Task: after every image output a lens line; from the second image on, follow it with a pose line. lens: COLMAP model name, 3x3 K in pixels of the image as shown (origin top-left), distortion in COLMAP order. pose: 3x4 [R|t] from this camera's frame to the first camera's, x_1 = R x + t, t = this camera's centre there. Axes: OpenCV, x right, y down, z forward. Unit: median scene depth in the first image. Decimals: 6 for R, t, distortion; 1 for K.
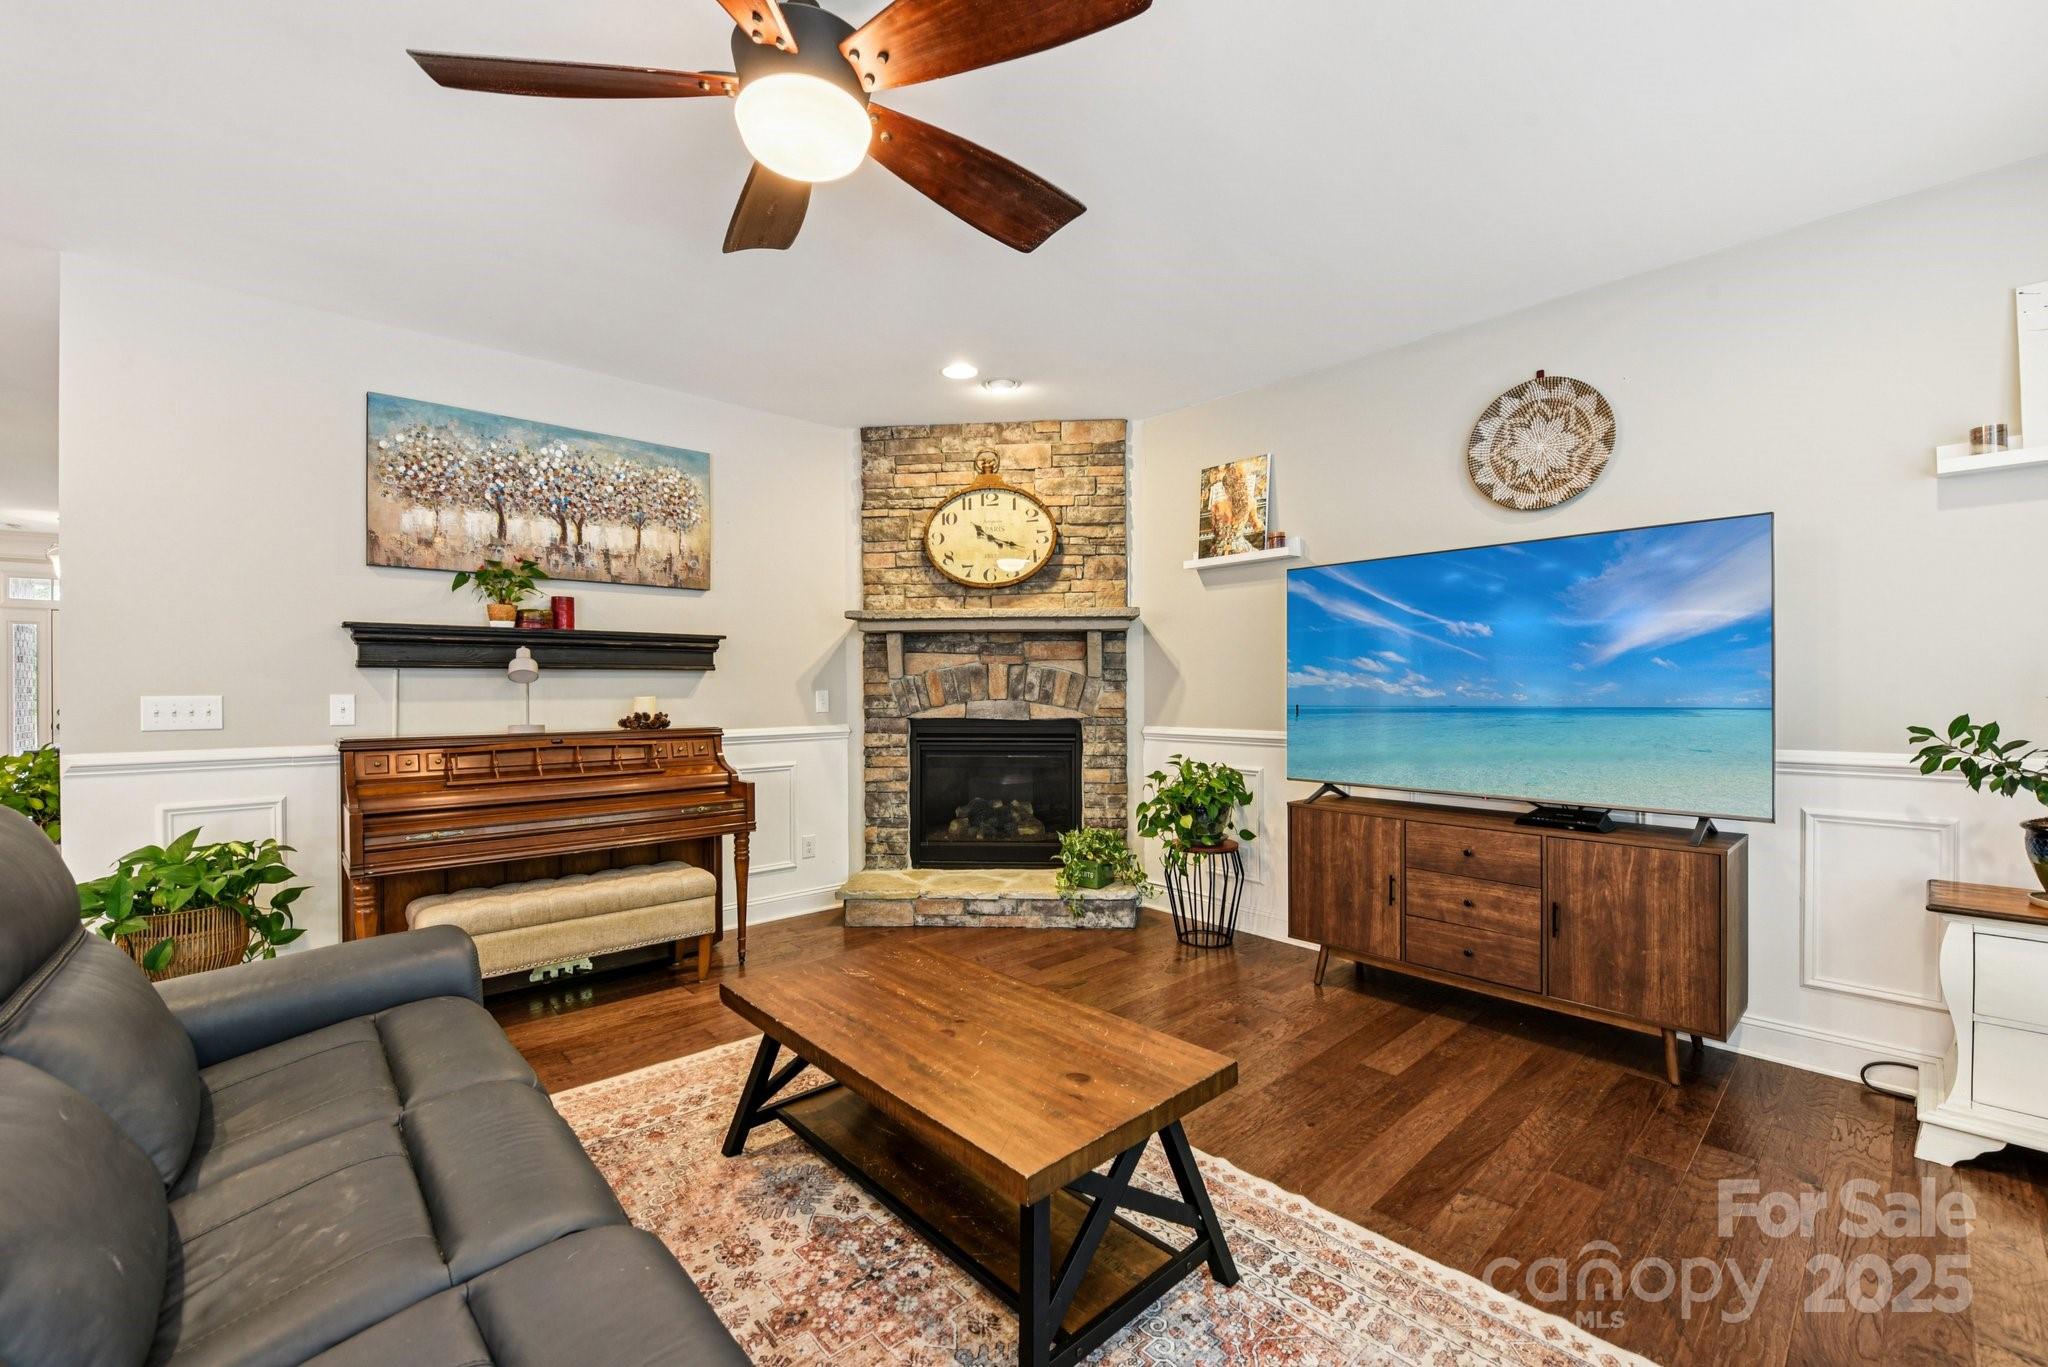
lens RADIAL K [[836.2, 0, 1024.0], [0, 836.2, 693.0], [0, 0, 1]] dist [-0.019123, -0.000164]
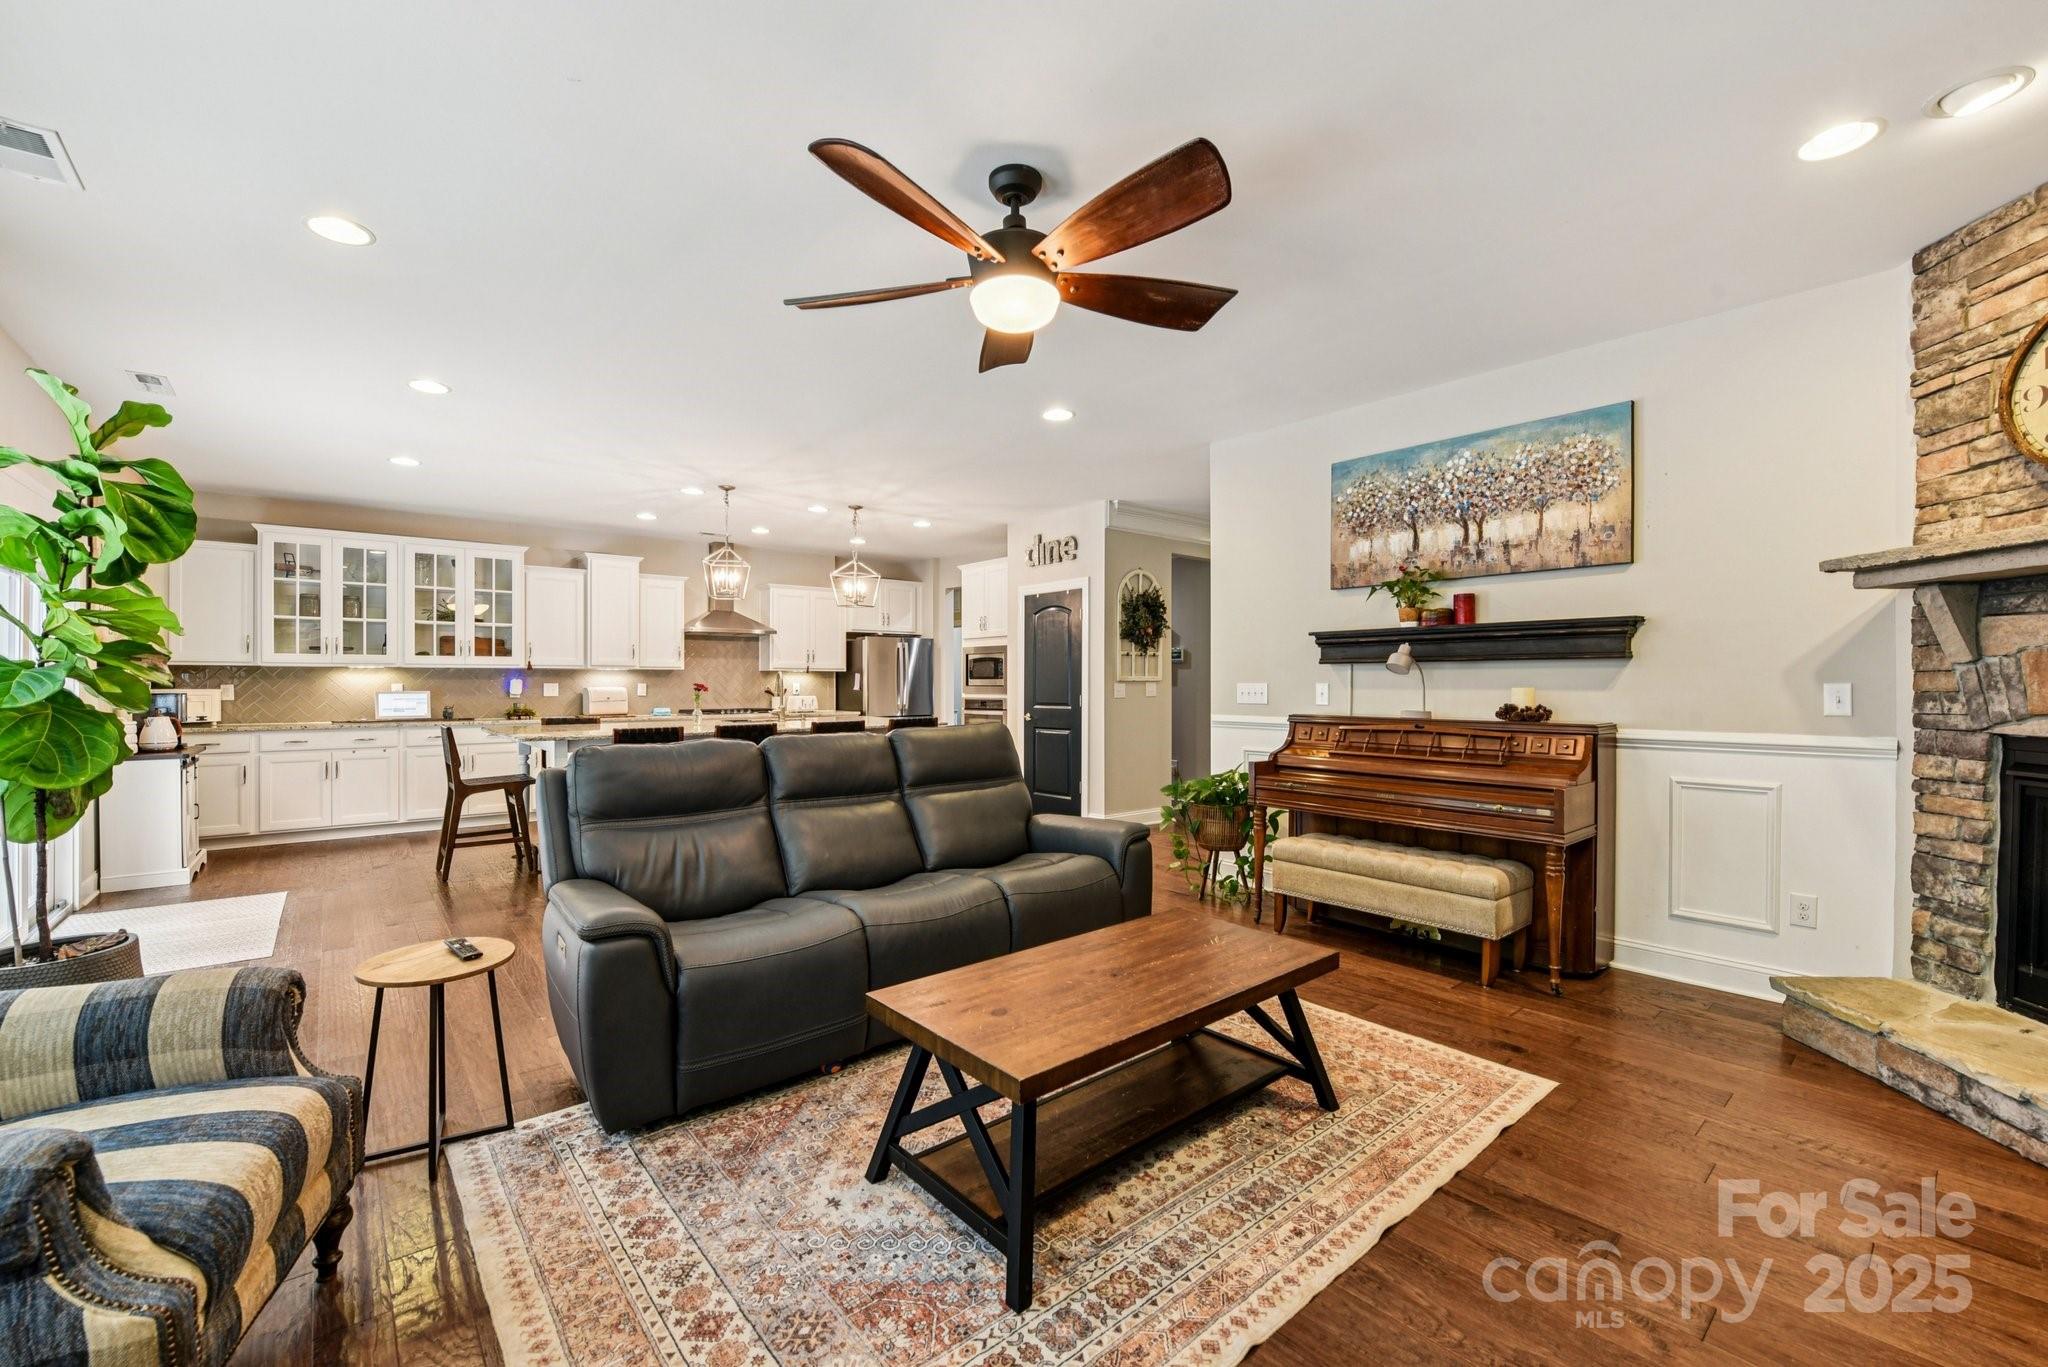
lens RADIAL K [[841.8, 0, 1030.3], [0, 841.8, 685.6], [0, 0, 1]] dist [-0.019203, -0.000133]
pose [[-0.044369, 0.010306, -0.998962, 0.498982], [-0.005671, 0.999928, 0.010568, -0.004844], [0.998999, 0.006134, -0.044307, 0.439665]]
